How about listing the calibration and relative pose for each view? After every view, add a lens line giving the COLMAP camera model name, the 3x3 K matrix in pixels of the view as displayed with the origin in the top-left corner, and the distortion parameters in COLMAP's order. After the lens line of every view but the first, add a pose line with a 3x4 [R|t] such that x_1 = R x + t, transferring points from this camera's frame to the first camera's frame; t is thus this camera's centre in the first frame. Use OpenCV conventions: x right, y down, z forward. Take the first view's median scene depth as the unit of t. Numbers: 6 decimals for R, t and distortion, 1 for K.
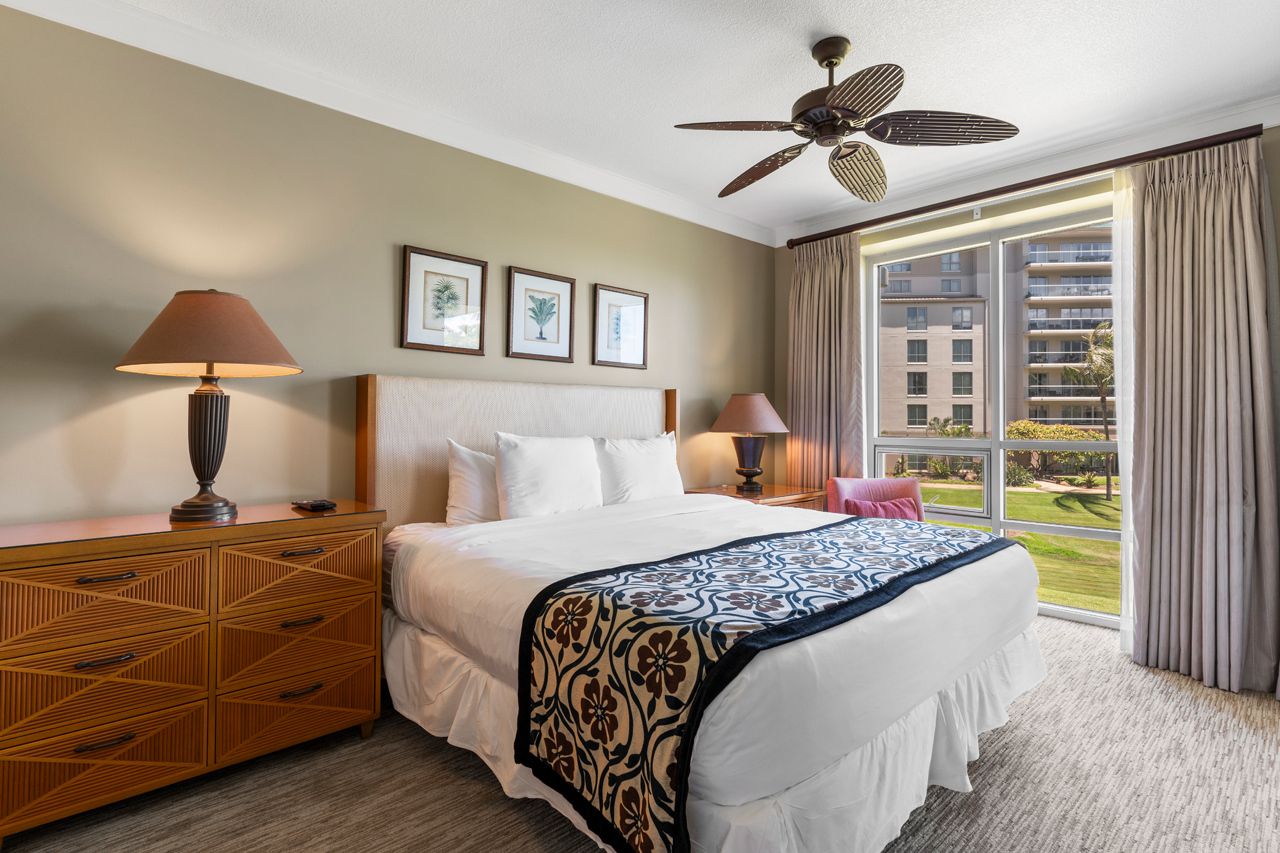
lens RADIAL K [[612.9, 0, 644.8], [0, 612.9, 417.6], [0, 0, 1]] dist [0.005597, -0.002374]
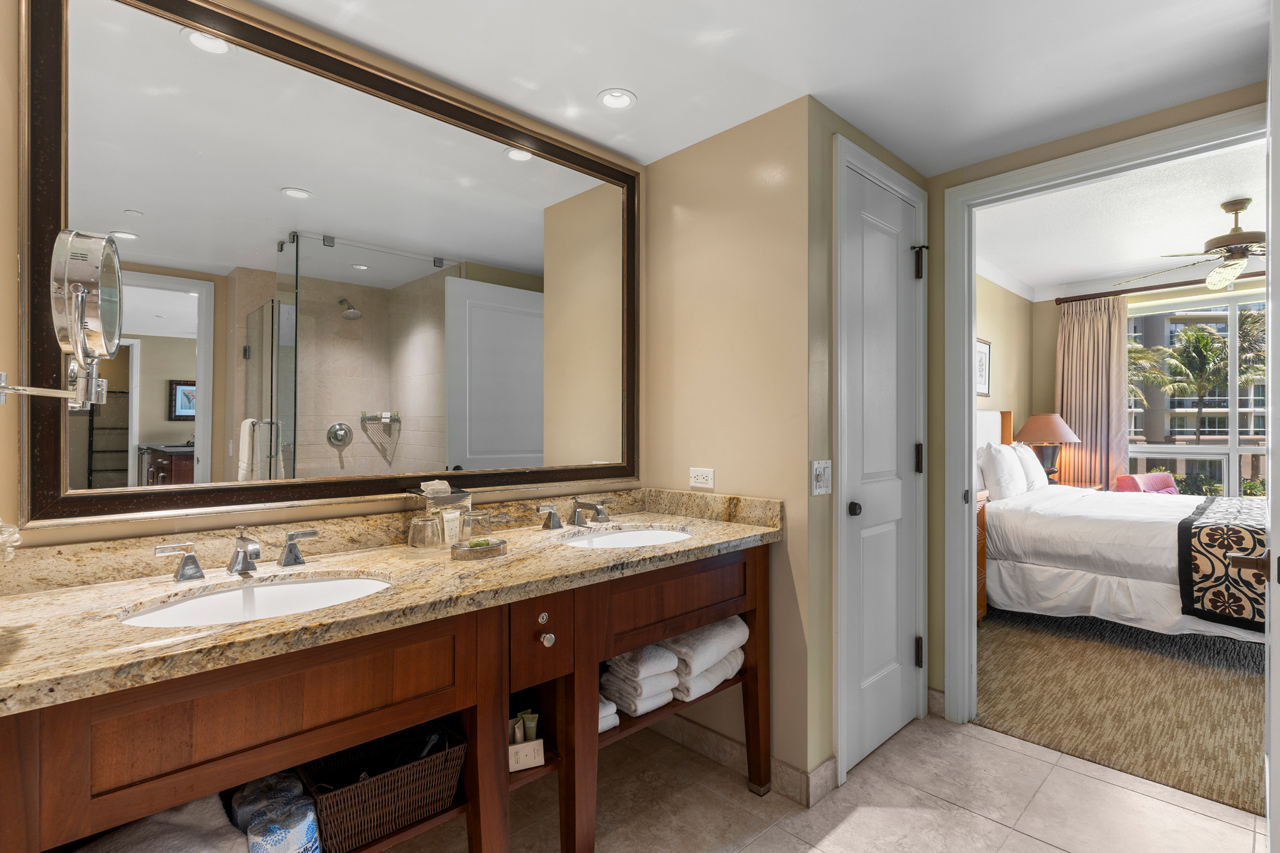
lens RADIAL K [[612.9, 0, 635.3], [0, 612.9, 426.8], [0, 0, 1]] dist [0.005597, -0.002374]
pose [[0.999878, -0.001029, 0.015614, -2.081977], [0.001055, 0.999998, -0.001680, -0.022265], [-0.015612, 0.001697, 0.999877, -0.954123]]
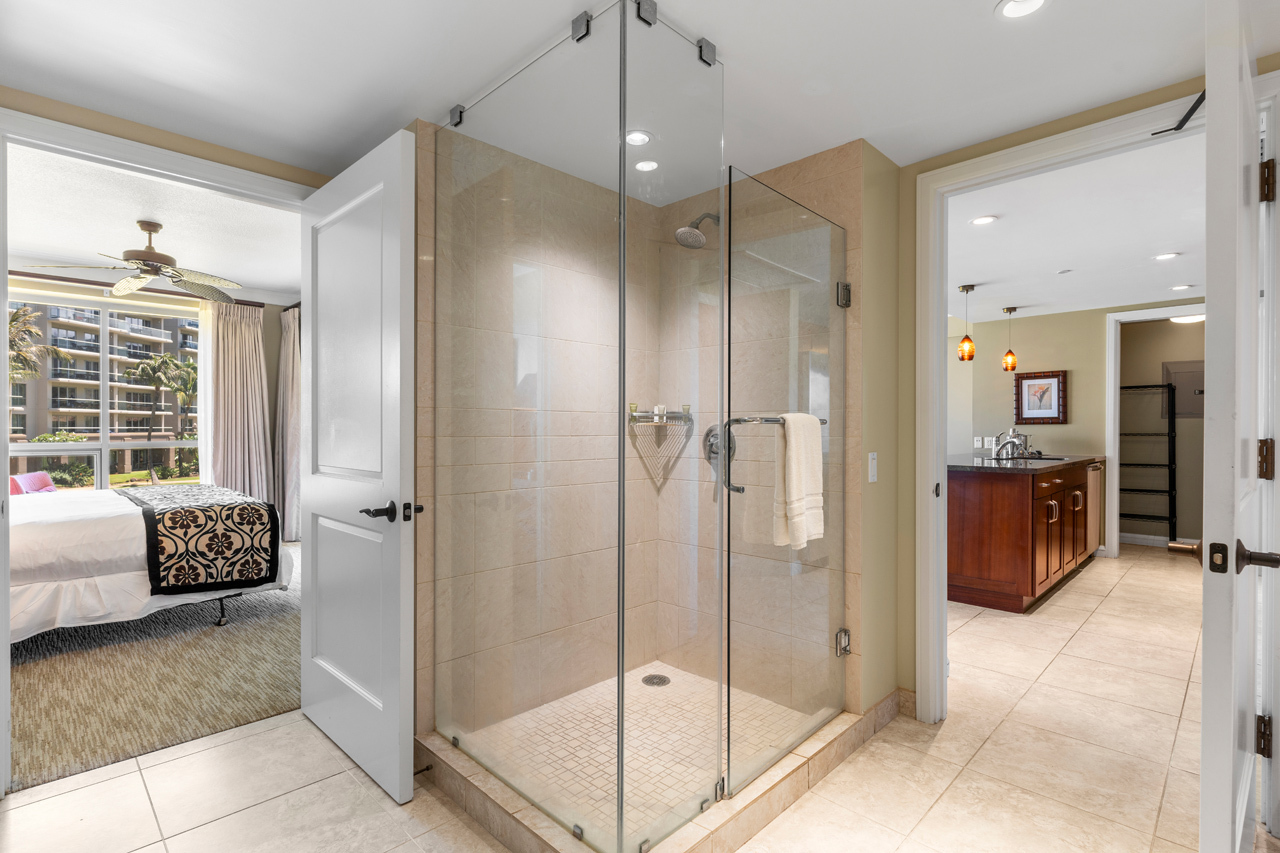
lens RADIAL K [[612.9, 0, 638.9], [0, 612.9, 427.5], [0, 0, 1]] dist [0.005597, -0.002374]
pose [[-0.036220, -0.001178, 0.999343, -2.510632], [-0.002371, 0.999997, 0.001093, -0.013529], [-0.999341, -0.002330, -0.036223, -0.610961]]
